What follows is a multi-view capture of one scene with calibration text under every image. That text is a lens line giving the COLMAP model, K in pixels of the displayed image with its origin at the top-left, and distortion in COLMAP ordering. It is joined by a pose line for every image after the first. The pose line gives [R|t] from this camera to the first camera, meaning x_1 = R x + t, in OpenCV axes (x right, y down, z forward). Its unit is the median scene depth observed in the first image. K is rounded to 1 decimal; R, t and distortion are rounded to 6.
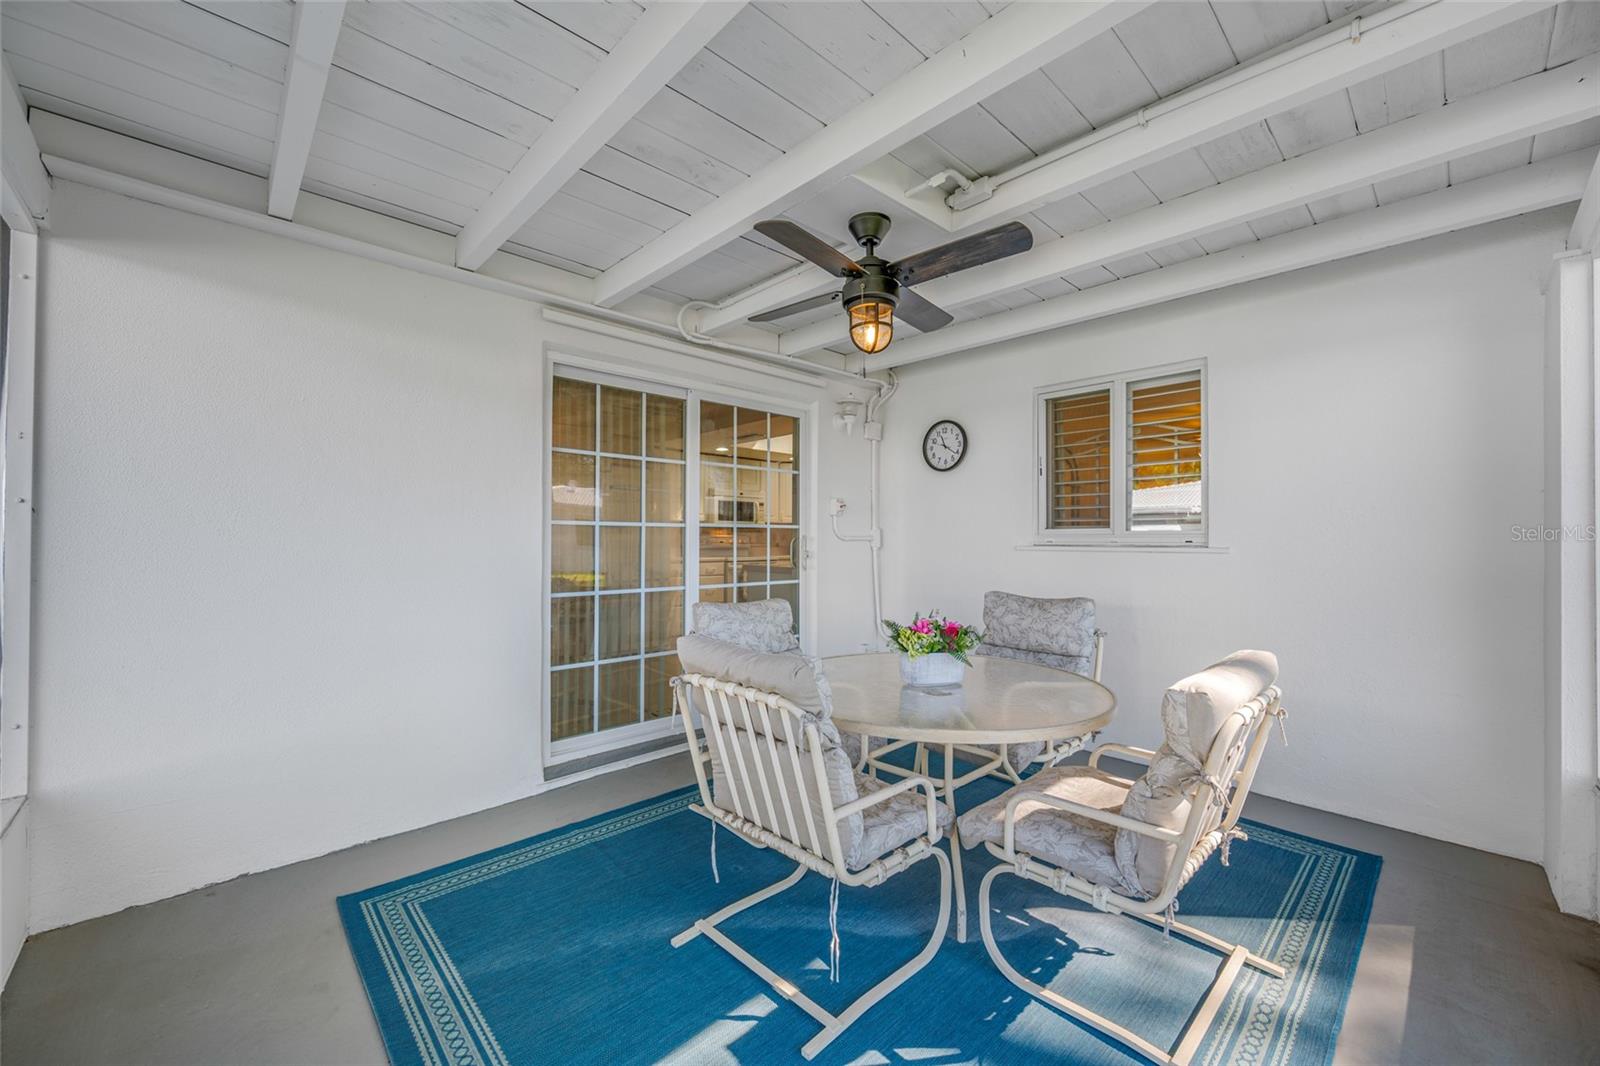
lens RADIAL K [[629.1, 0, 800.0], [0, 629.1, 533.0], [0, 0, 1]] dist [0.012334, -0.000032]
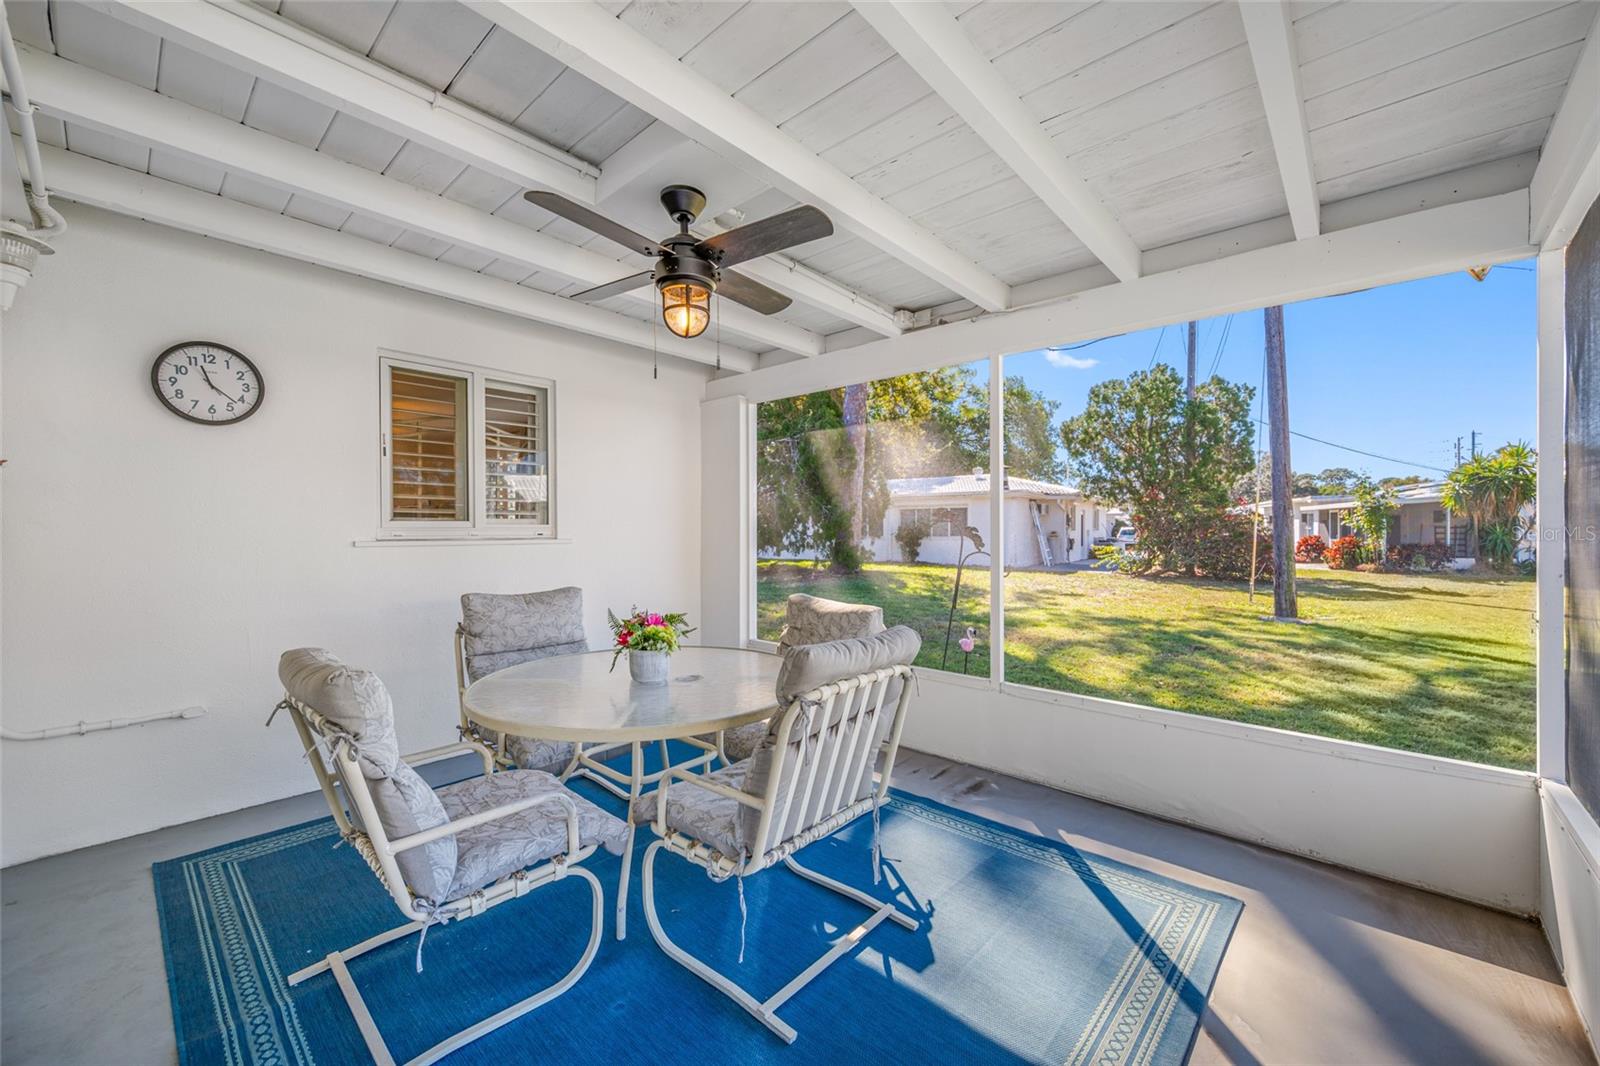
lens RADIAL K [[629.1, 0, 800.0], [0, 629.1, 533.0], [0, 0, 1]] dist [0.012334, -0.000032]
pose [[-0.071453, -0.006449, 0.997423, -0.538754], [-0.007564, 0.999954, 0.005924, 0.001306], [-0.997415, -0.007121, -0.071499, 0.567052]]
